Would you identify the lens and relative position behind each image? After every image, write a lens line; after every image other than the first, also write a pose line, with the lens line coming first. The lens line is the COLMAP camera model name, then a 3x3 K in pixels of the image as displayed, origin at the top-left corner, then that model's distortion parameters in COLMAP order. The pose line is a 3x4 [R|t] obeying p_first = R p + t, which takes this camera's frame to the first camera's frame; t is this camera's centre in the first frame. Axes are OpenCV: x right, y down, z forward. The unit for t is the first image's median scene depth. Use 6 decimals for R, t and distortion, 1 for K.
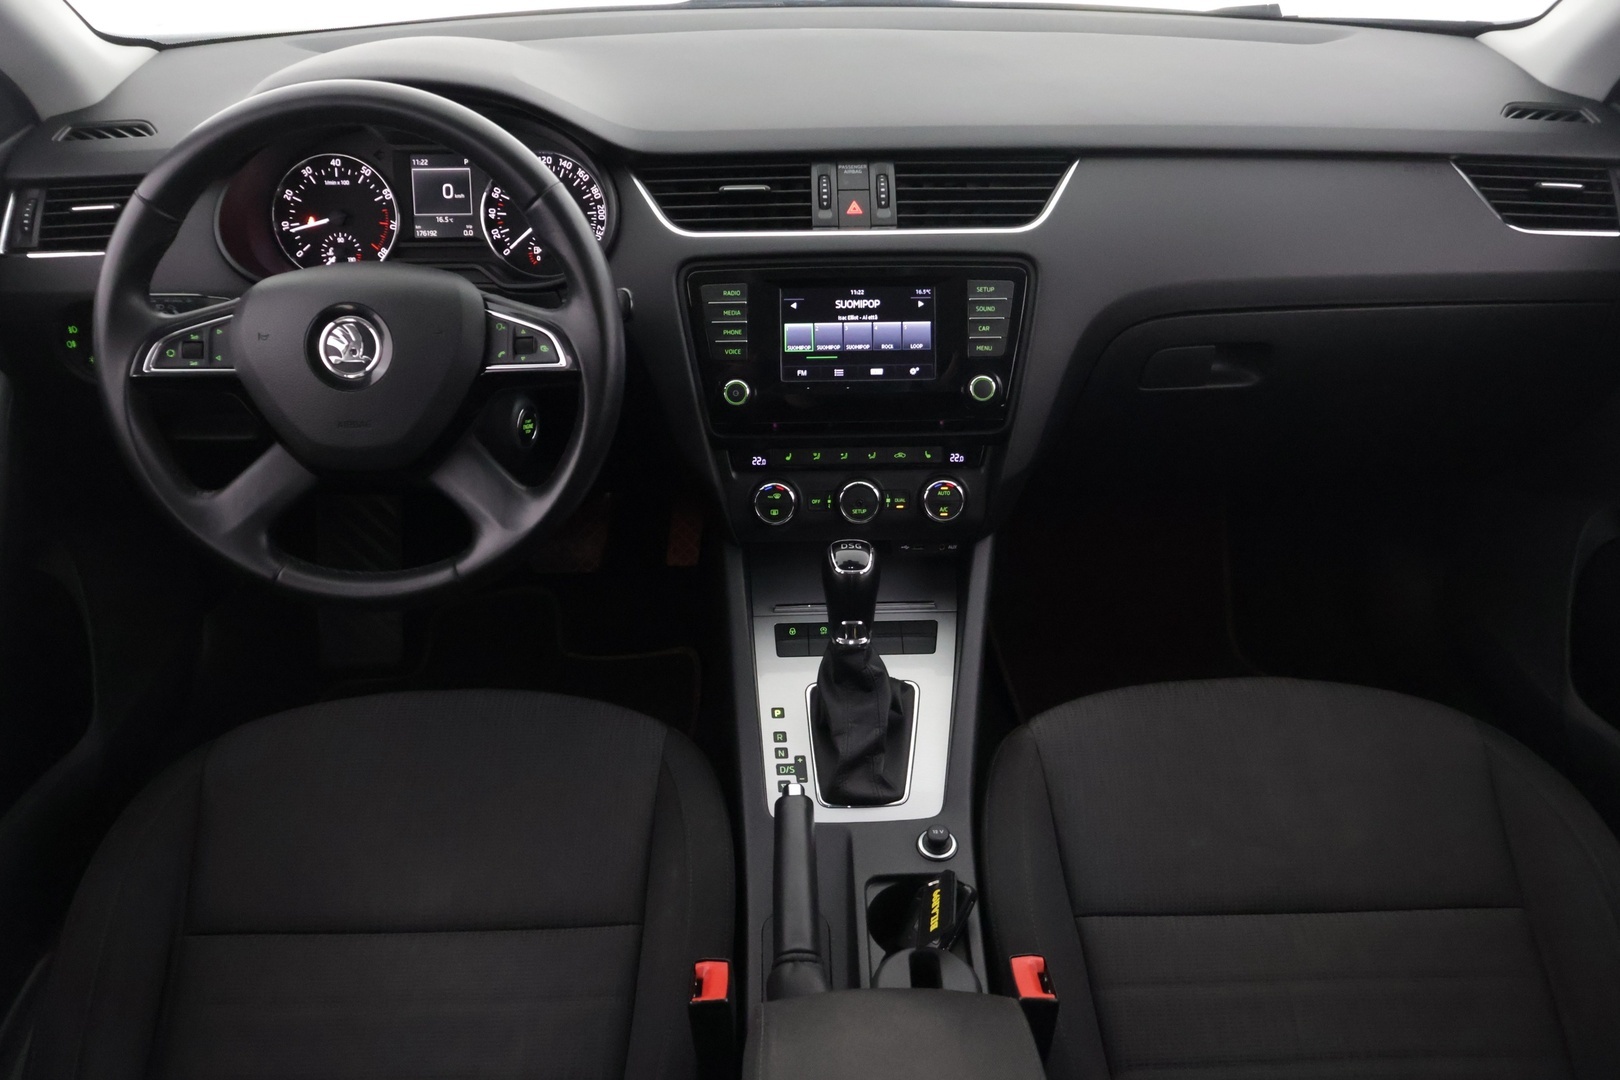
lens RADIAL K [[1343.1, 0, 804.6], [0, 1343.1, 537.3], [0, 0, 1]] dist [-0.004840, 0.010868]
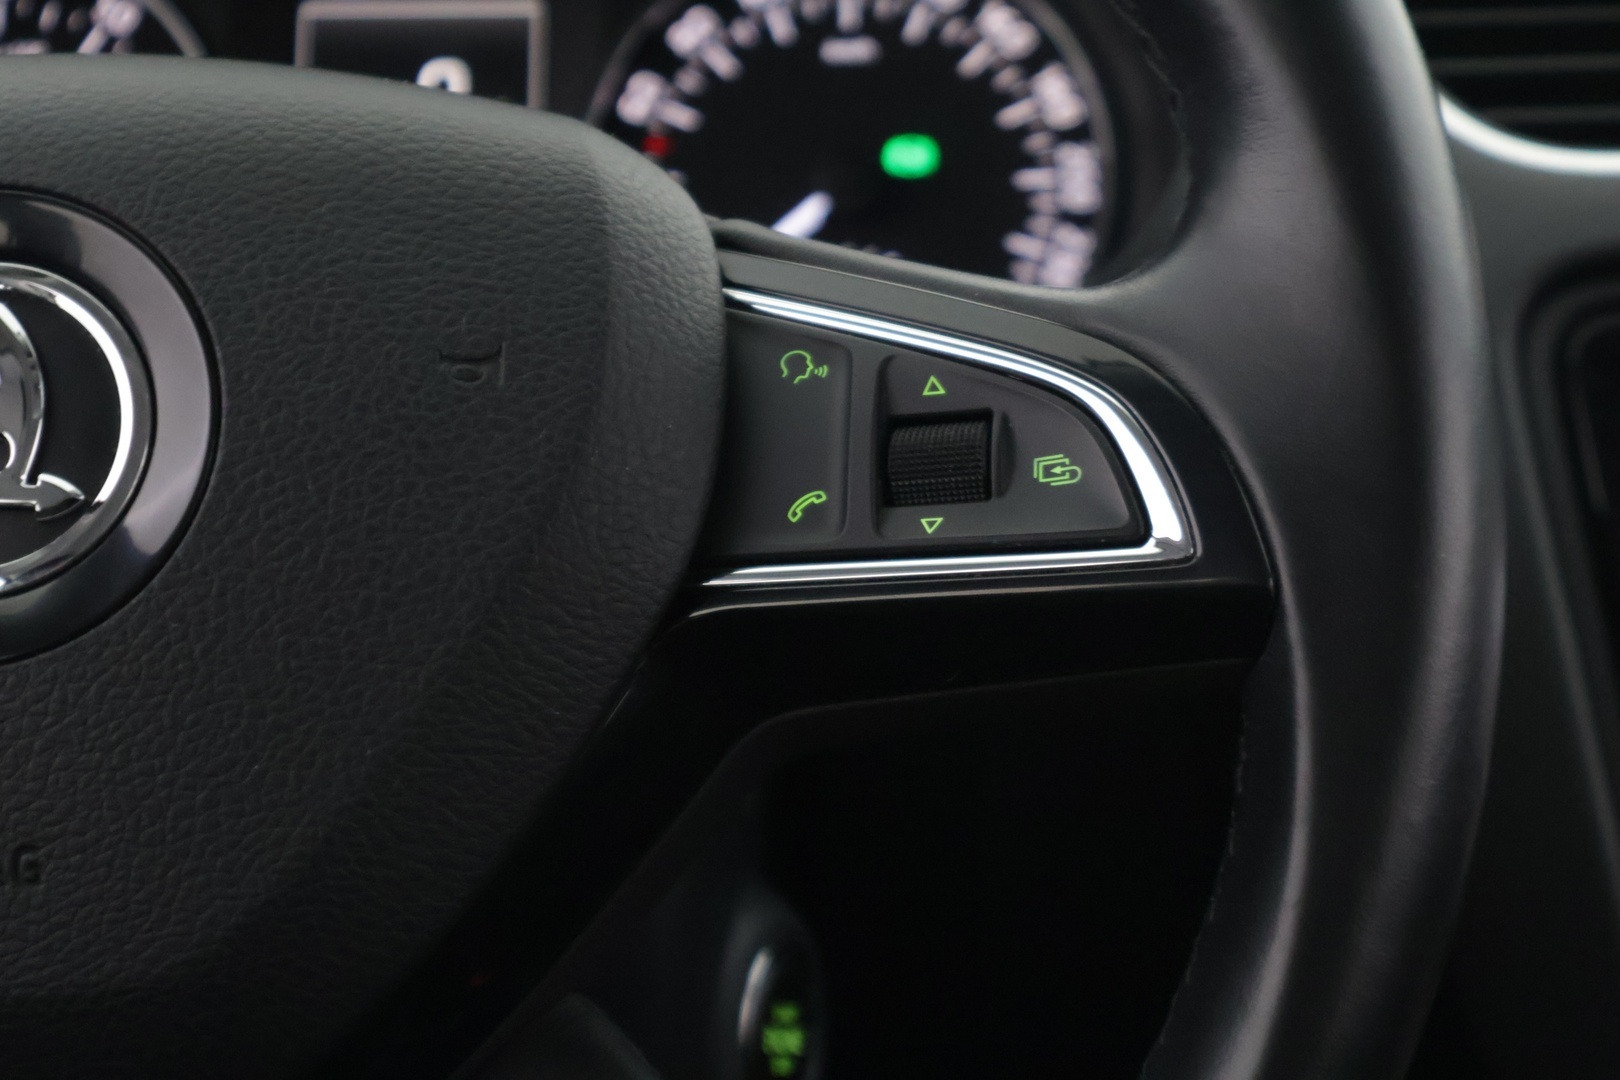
lens RADIAL K [[3285.9, 0, 814.0], [0, 3285.9, 533.1], [0, 0, 1]] dist [-0.012460, 0.000000]
pose [[0.997232, 0.006895, -0.074027, -0.165140], [-0.030873, 0.944191, -0.327949, 0.007410], [0.067634, 0.329327, 0.941791, 0.508907]]
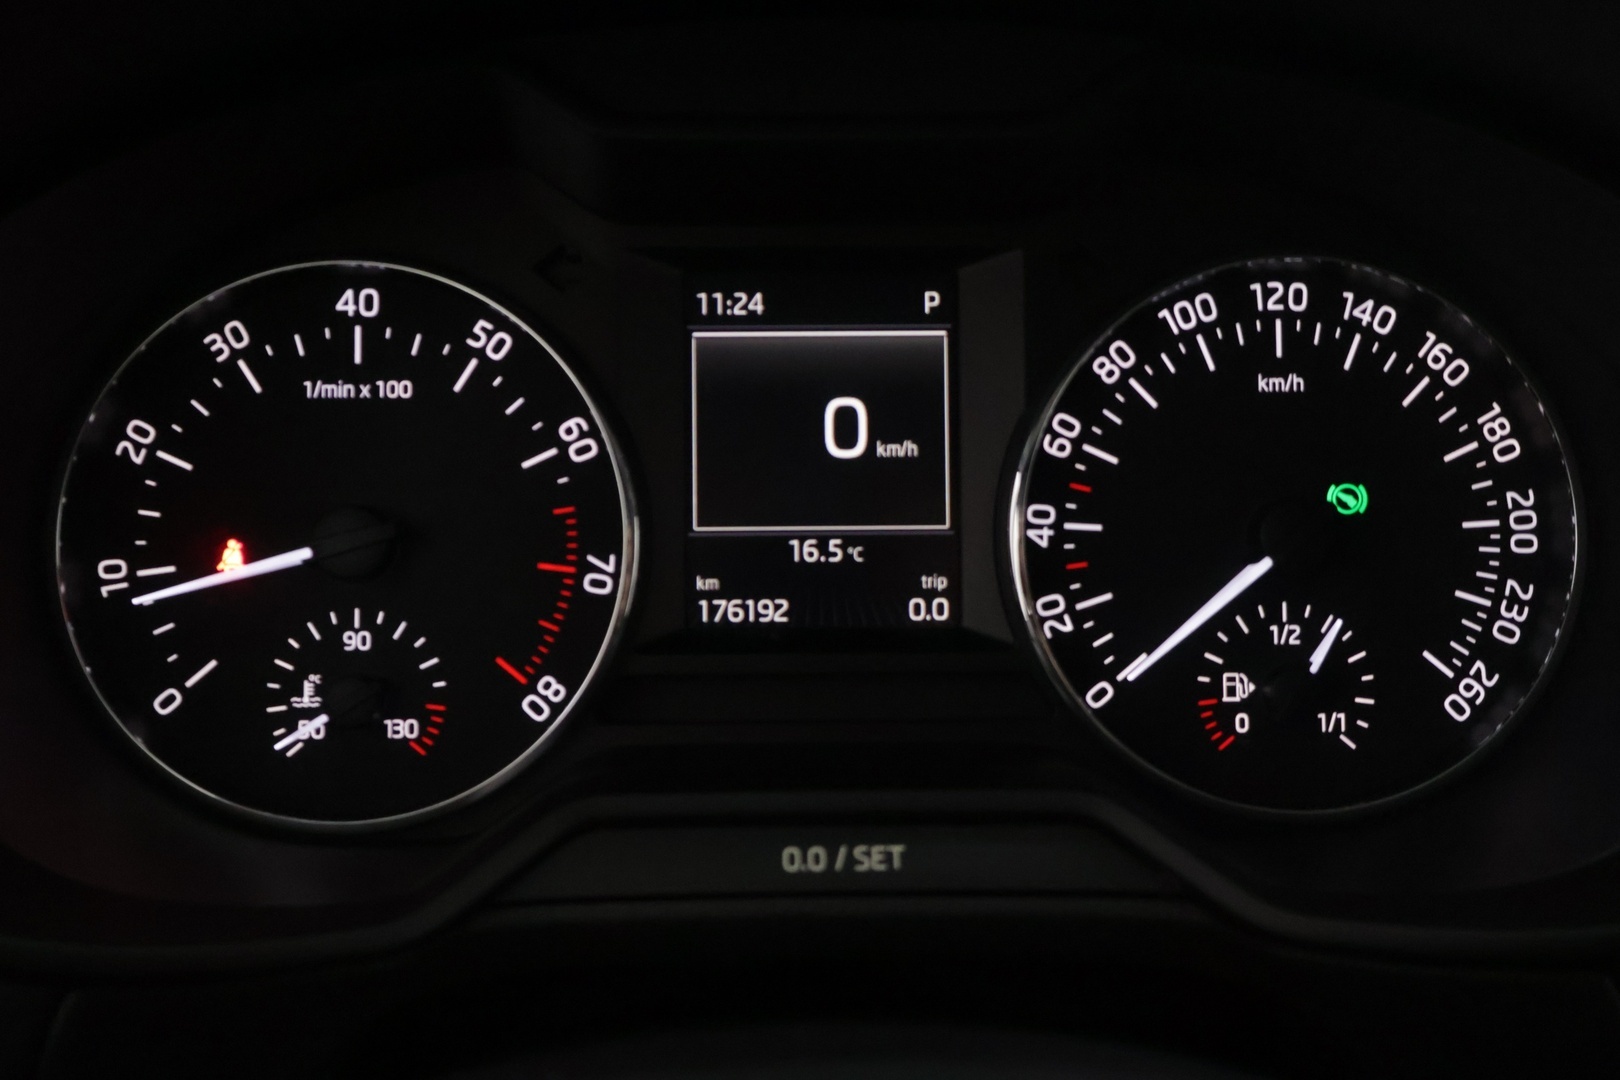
lens RADIAL K [[1749.2, 0, 813.4], [0, 1749.2, 546.7], [0, 0, 1]] dist [0.001249, 0.000000]
pose [[0.999966, 0.003599, -0.007479, -0.286422], [-0.005011, 0.980104, -0.198420, -0.191843], [0.006617, 0.198450, 0.980089, 0.763257]]
